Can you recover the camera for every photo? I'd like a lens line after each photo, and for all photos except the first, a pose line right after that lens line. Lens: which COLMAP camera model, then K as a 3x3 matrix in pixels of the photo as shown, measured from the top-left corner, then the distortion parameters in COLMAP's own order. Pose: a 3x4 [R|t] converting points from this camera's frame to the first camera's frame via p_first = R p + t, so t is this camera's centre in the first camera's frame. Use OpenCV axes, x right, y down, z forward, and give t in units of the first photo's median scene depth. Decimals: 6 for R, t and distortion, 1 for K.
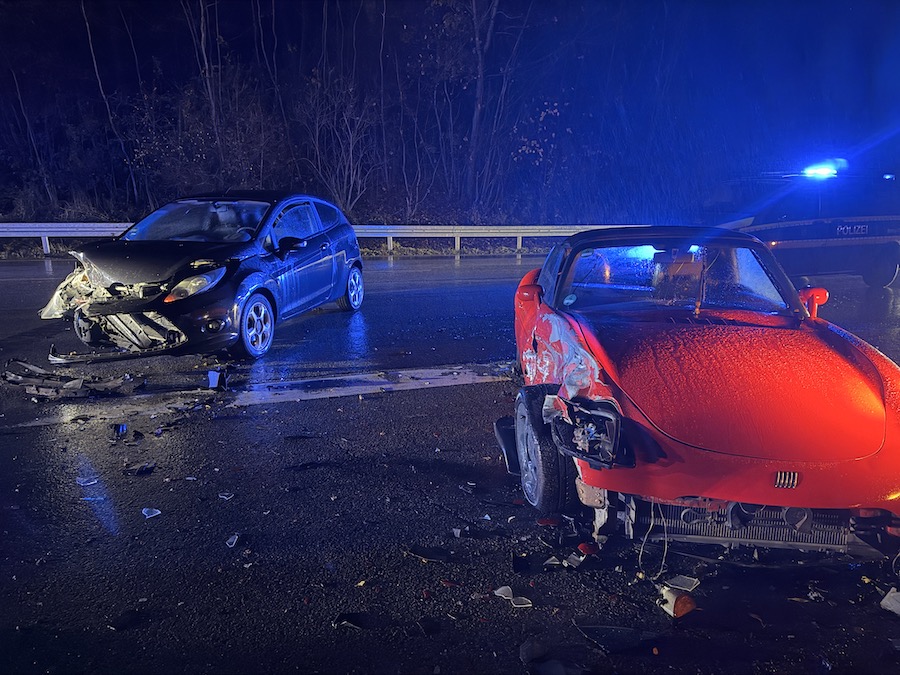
lens RADIAL K [[630.1, 0, 421.2], [0, 630.1, 334.9], [0, 0, 1]] dist [0.074810, -0.089464]
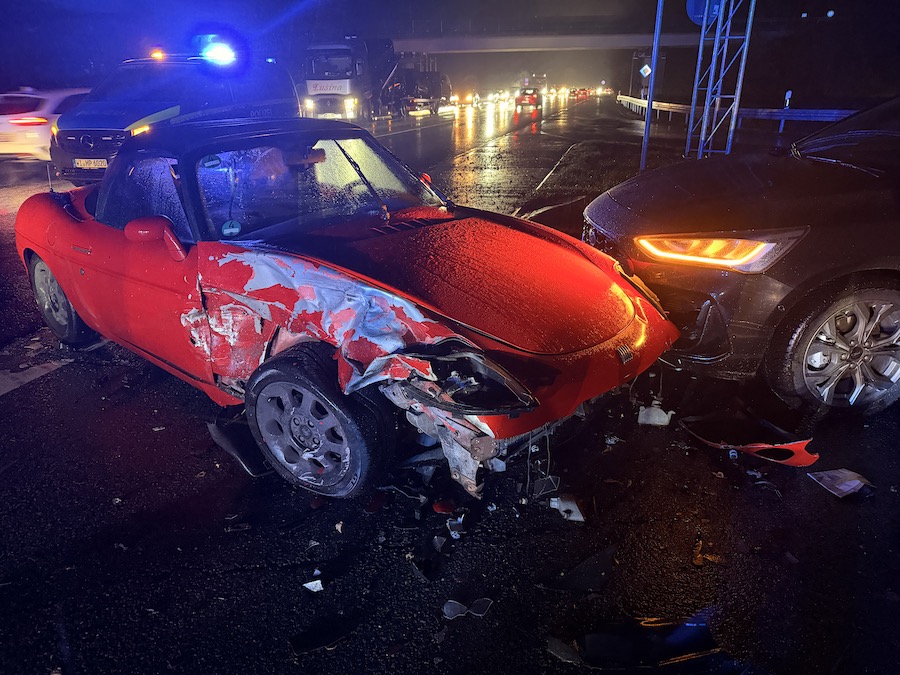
lens RADIAL K [[631.0, 0, 454.8], [0, 631.0, 346.8], [0, 0, 1]] dist [0.125207, -0.214350]
pose [[0.541133, -0.326700, 0.774882, -0.234994], [0.187641, 0.945128, 0.267440, -0.072184], [-0.819735, 0.000679, 0.572742, 0.340126]]
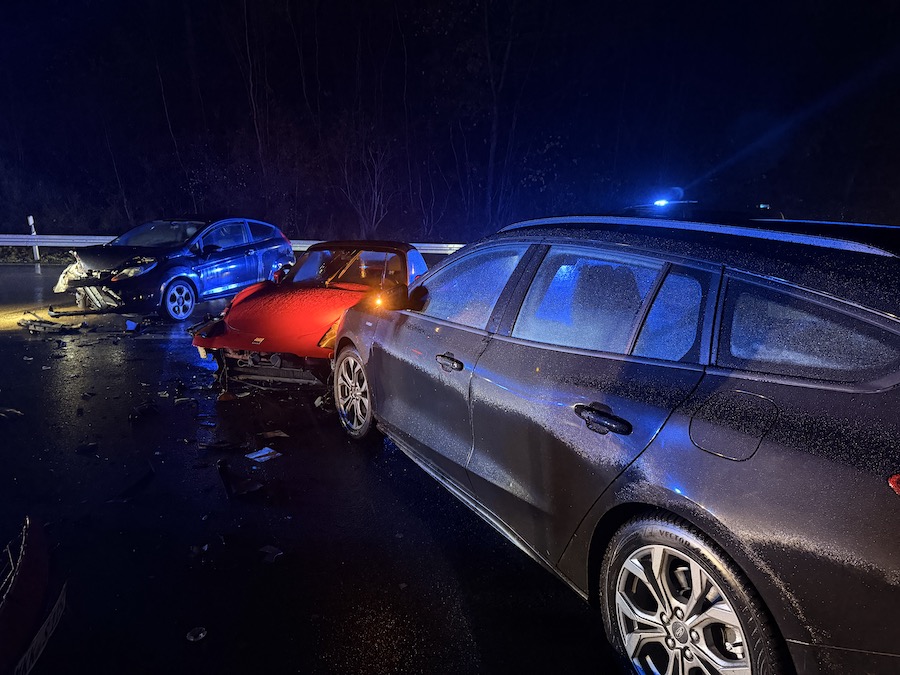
lens RADIAL K [[643.3, 0, 434.1], [0, 643.3, 338.3], [0, 0, 1]] dist [0.057621, -0.104358]
pose [[0.989715, 0.035157, -0.138667, 1.024844], [-0.039292, 0.998858, -0.027190, 0.169934], [0.137553, 0.032358, 0.989966, -0.853420]]
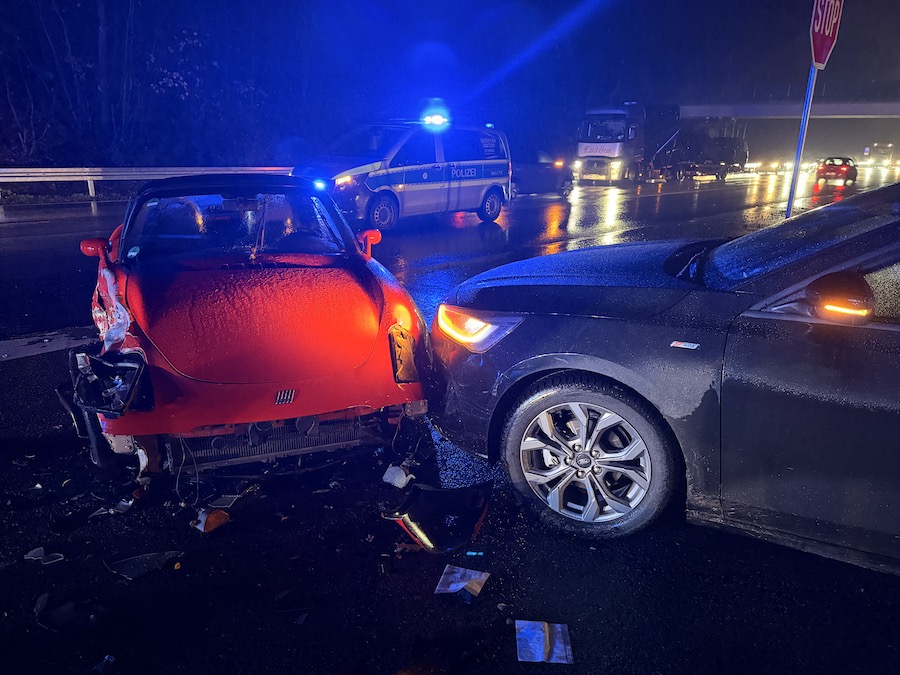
lens RADIAL K [[643.3, 0, 434.1], [0, 643.3, 338.3], [0, 0, 1]] dist [0.057621, -0.104358]
pose [[0.873692, -0.125793, 0.469935, 0.146296], [0.083656, 0.990450, 0.109593, 0.004832], [-0.479233, -0.056437, 0.875871, -0.104177]]
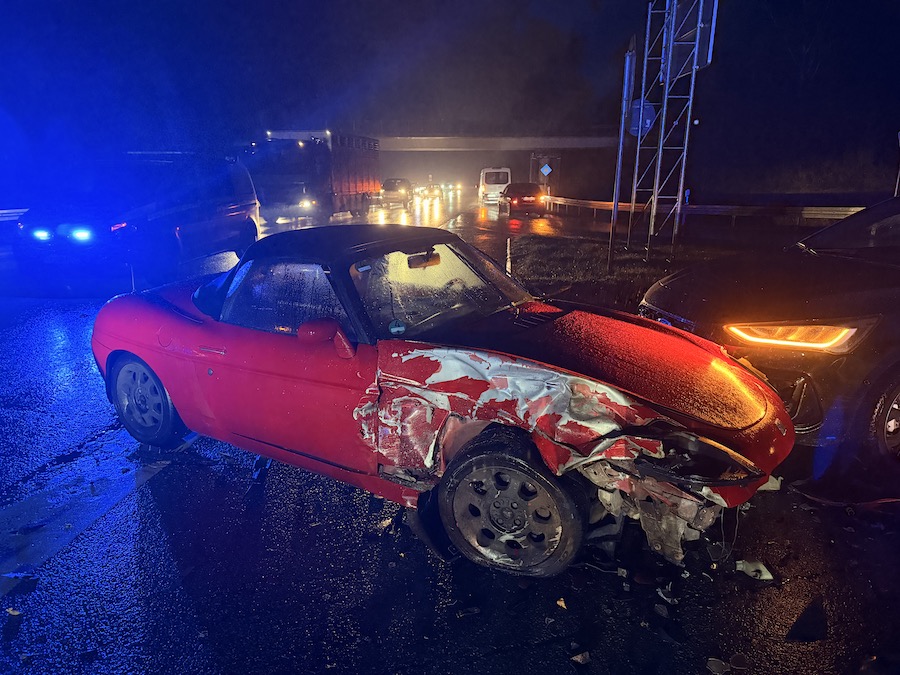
lens RADIAL K [[637.4, 0, 451.4], [0, 637.4, 325.3], [0, 0, 1]] dist [0.072377, -0.094355]
pose [[0.415243, -0.208442, 0.885508, -0.434337], [0.193348, 0.971378, 0.137989, -0.149353], [-0.888926, 0.113912, 0.443660, 0.548079]]
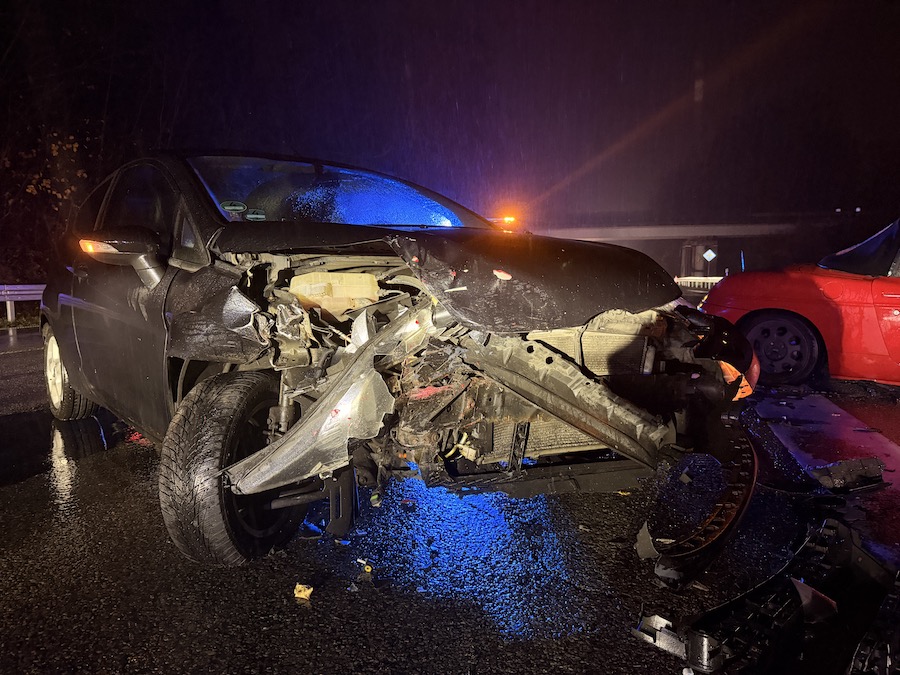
lens RADIAL K [[637.4, 0, 451.4], [0, 637.4, 325.3], [0, 0, 1]] dist [0.072377, -0.094355]
pose [[0.570578, -0.071798, 0.818099, -1.138179], [0.179381, 0.983013, -0.038837, -0.102406], [-0.801413, 0.168911, 0.573765, 1.201107]]
